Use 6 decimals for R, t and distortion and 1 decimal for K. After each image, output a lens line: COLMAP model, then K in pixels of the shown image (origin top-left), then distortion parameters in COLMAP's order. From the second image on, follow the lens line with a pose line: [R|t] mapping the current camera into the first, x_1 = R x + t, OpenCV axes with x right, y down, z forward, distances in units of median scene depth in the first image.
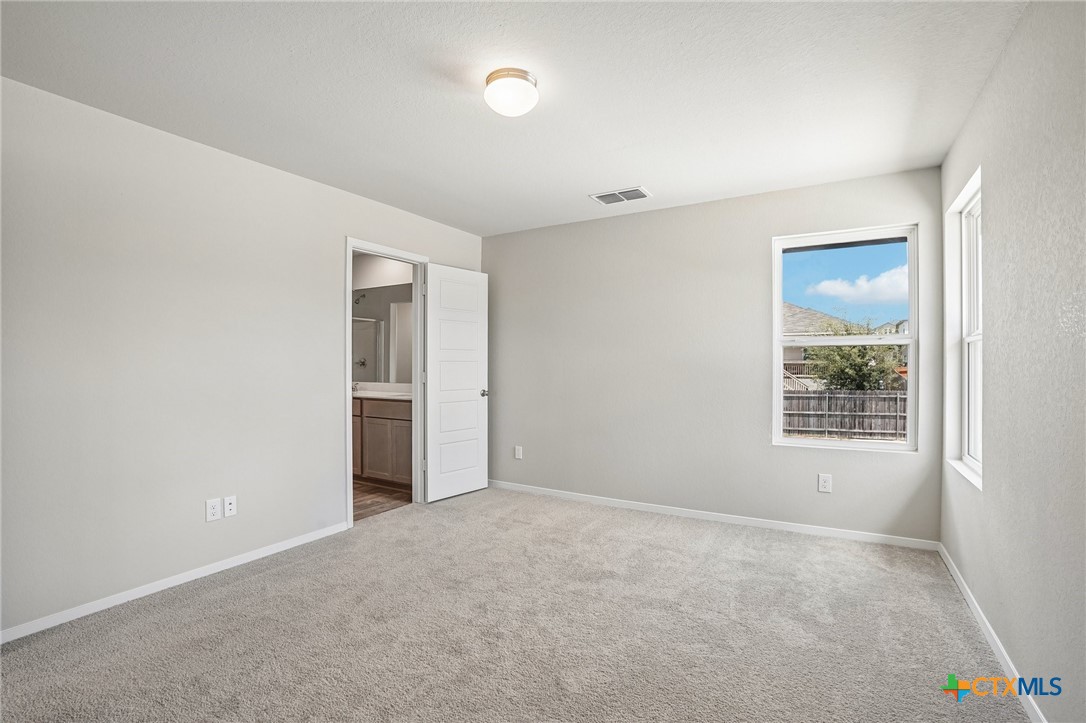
lens RADIAL K [[507.0, 0, 546.2], [0, 507.0, 362.5], [0, 0, 1]] dist [-0.060135, 0.024641]
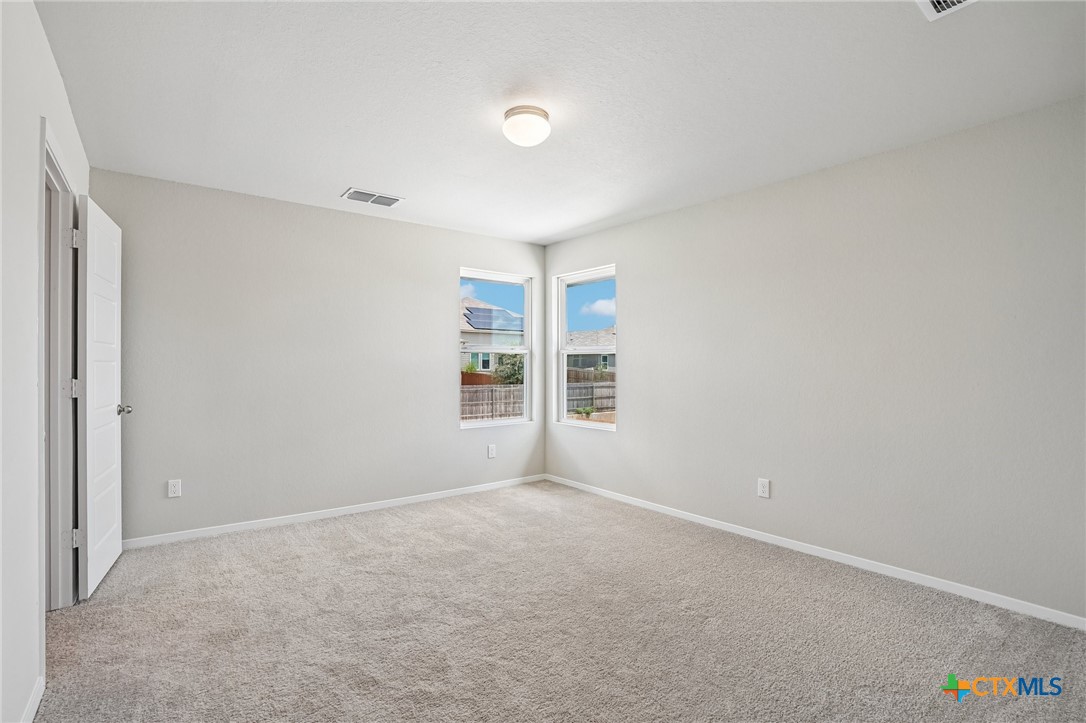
lens RADIAL K [[507.0, 0, 546.2], [0, 507.0, 362.5], [0, 0, 1]] dist [-0.060135, 0.024641]
pose [[0.358883, 0.003417, 0.933376, -0.721009], [-0.008143, 0.999967, -0.000530, -0.007592], [-0.933347, -0.007411, 0.358899, 0.353432]]
